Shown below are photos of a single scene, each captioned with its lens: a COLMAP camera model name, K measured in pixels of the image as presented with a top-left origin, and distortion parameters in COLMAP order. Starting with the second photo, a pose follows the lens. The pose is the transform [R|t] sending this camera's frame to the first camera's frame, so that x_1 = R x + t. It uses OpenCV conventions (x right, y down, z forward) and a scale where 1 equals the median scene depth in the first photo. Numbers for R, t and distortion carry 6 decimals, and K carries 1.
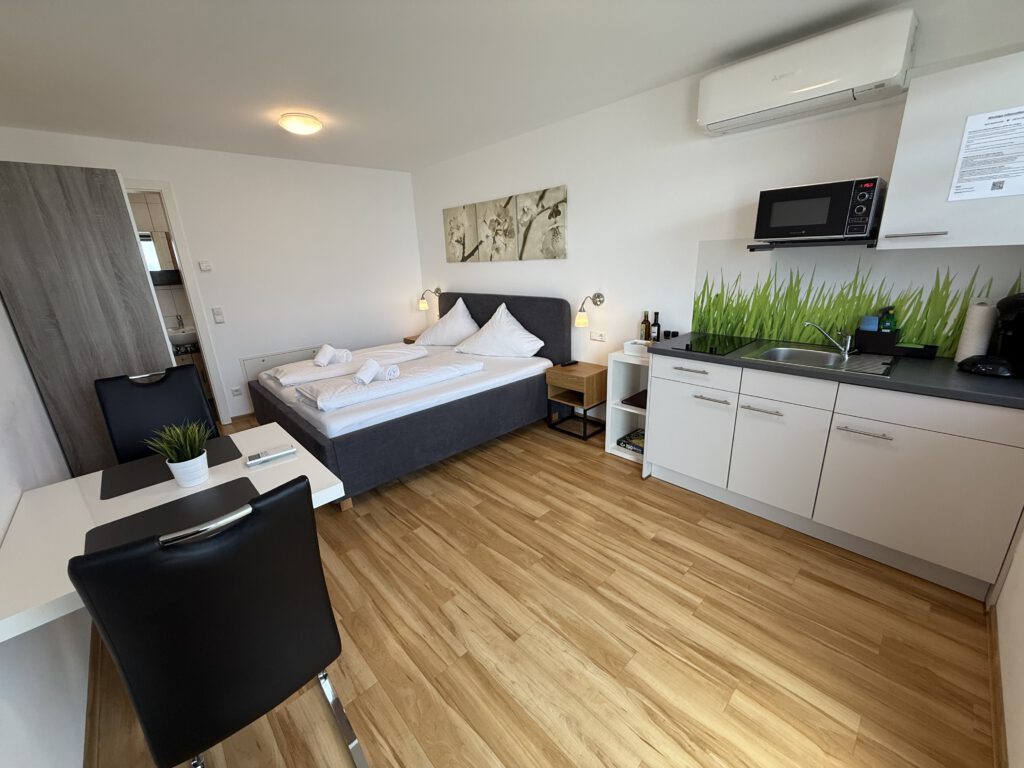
lens RADIAL K [[409.5, 0, 509.3], [0, 409.5, 381.1], [0, 0, 1]] dist [0.000705, -0.000037]
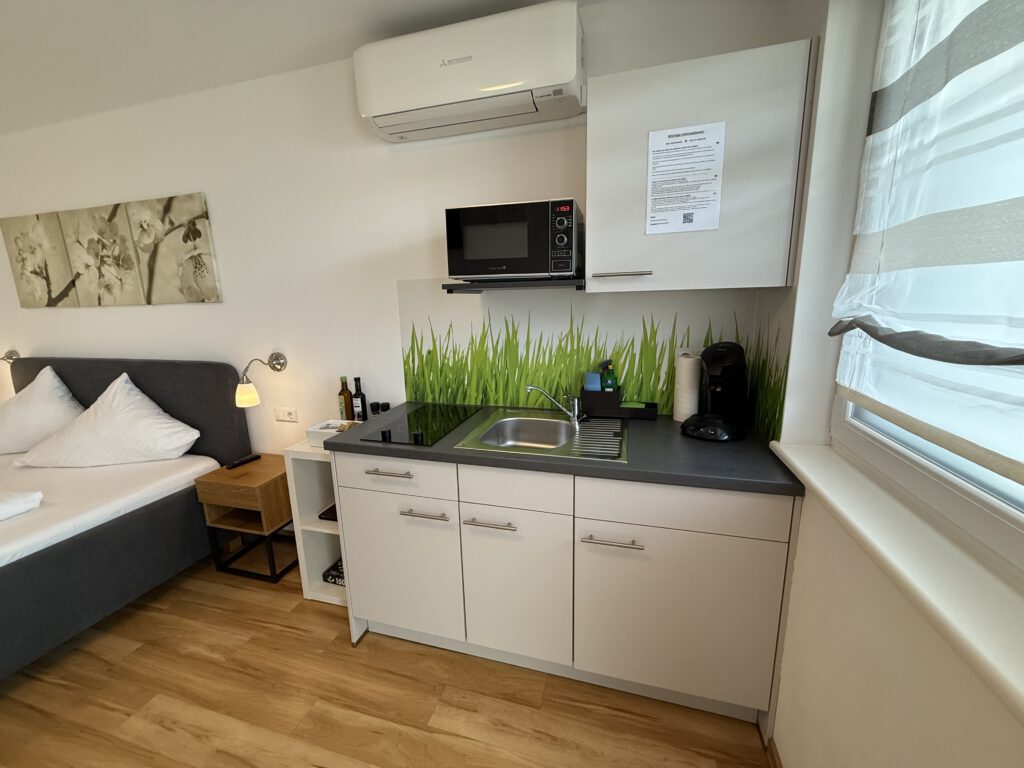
lens RADIAL K [[409.5, 0, 509.3], [0, 409.5, 381.1], [0, 0, 1]] dist [0.000705, -0.000037]
pose [[0.861497, -0.082637, 0.500993, 0.196621], [0.137602, 0.987742, -0.073693, -0.063325], [-0.488762, 0.132424, 0.862308, 0.226257]]
